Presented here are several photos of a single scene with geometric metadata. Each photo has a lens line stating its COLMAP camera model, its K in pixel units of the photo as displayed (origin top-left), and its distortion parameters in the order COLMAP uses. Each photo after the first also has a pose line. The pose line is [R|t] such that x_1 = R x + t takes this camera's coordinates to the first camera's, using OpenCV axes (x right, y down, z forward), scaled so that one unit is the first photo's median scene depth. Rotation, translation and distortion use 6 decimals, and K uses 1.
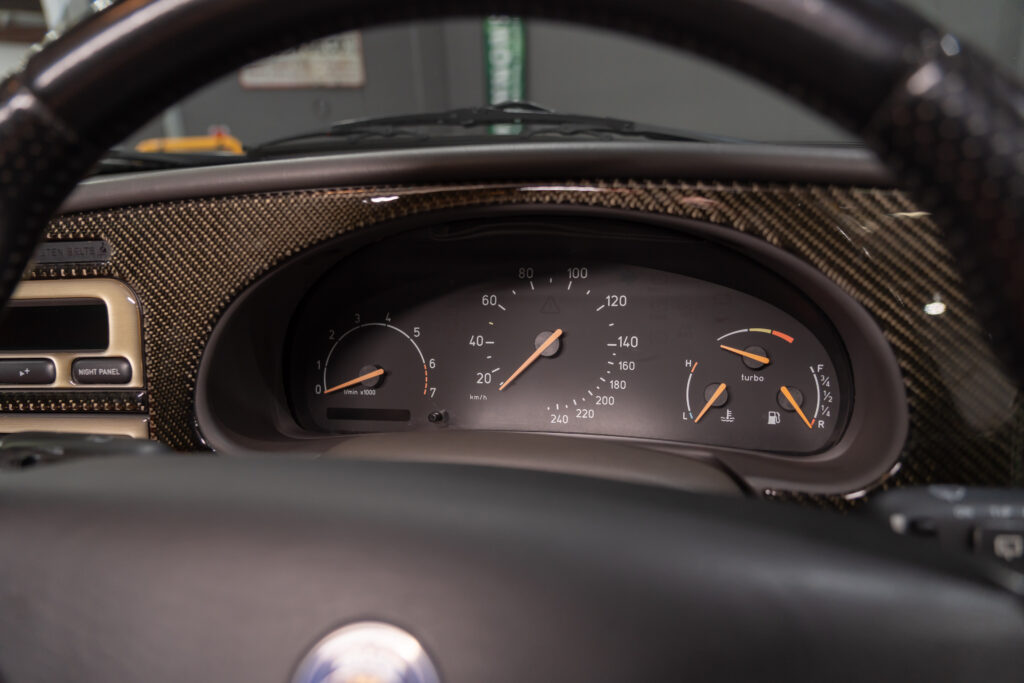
lens RADIAL K [[688.1, 0, 517.1], [0, 688.1, 337.9], [0, 0, 1]] dist [-0.030142, 0.018566]
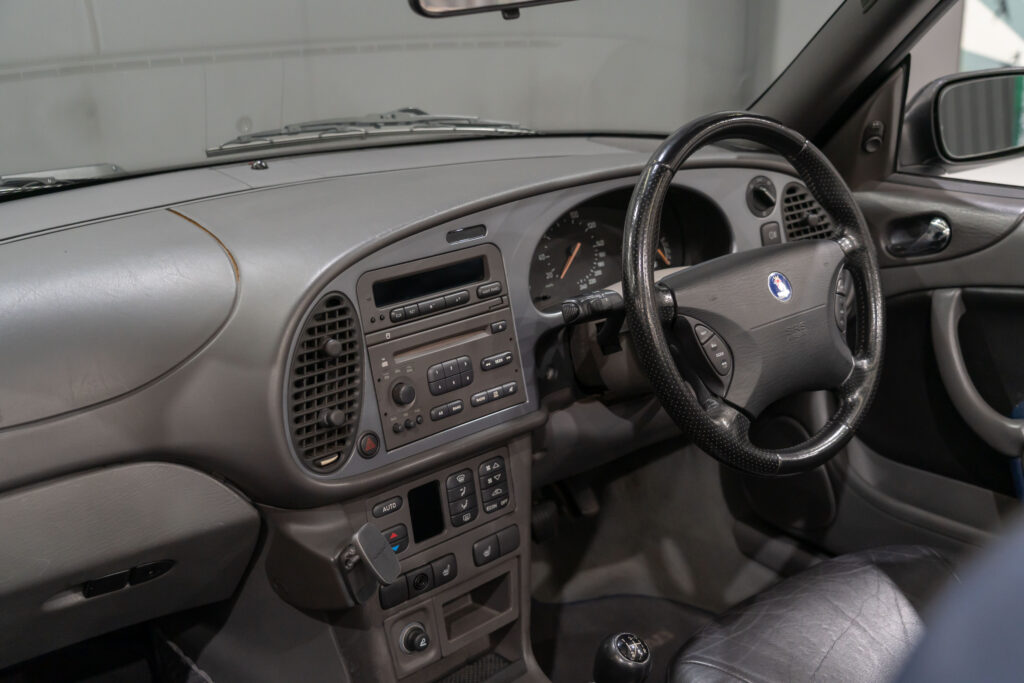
lens RADIAL K [[1220.1, 0, 543.0], [0, 1220.1, 330.6], [0, 0, 1]] dist [0.049311, 0.000000]
pose [[0.612707, -0.205222, 0.763200, -2.825056], [0.210898, 0.973135, 0.092361, -0.114974], [-0.761651, 0.104366, 0.639528, -1.214953]]
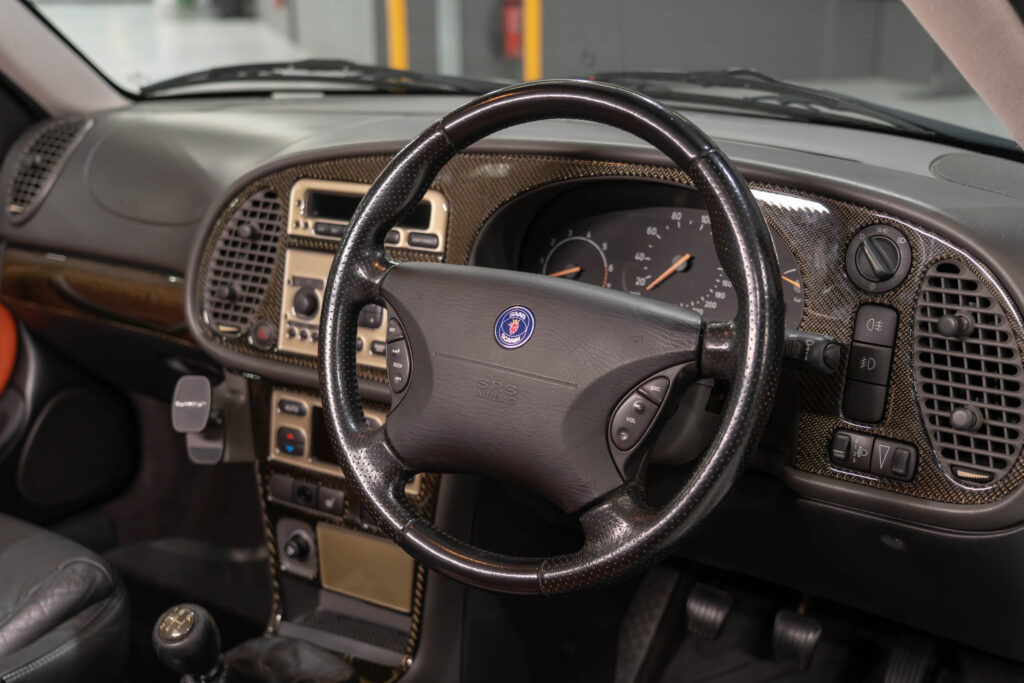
lens RADIAL K [[1220.1, 0, 539.9], [0, 1220.1, 342.3], [0, 0, 1]] dist [0.049311, 0.000000]
pose [[0.930477, 0.149557, -0.334433, 0.693424], [-0.145399, 0.988659, 0.037587, 0.127150], [0.336261, 0.013652, 0.941670, -1.674505]]
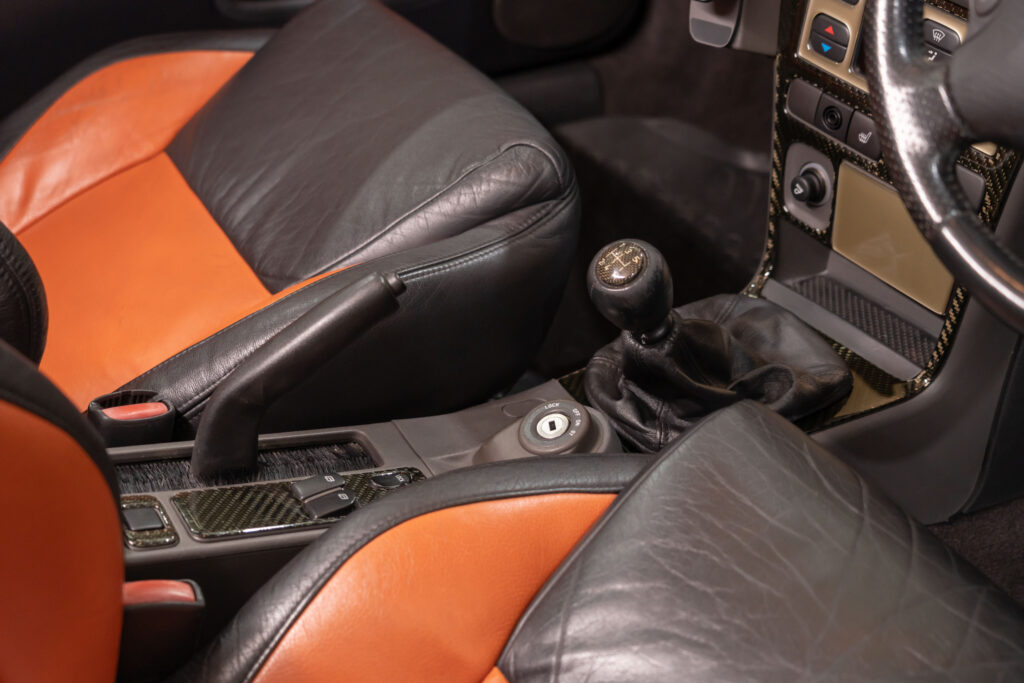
lens RADIAL K [[1637.5, 0, 539.7], [0, 1637.5, 338.1], [0, 0, 1]] dist [0.026003, 0.000000]
pose [[0.682536, 0.457876, -0.569644, 0.637949], [-0.258757, 0.880332, 0.397568, 0.037024], [0.683512, -0.123955, 0.719337, -1.442237]]
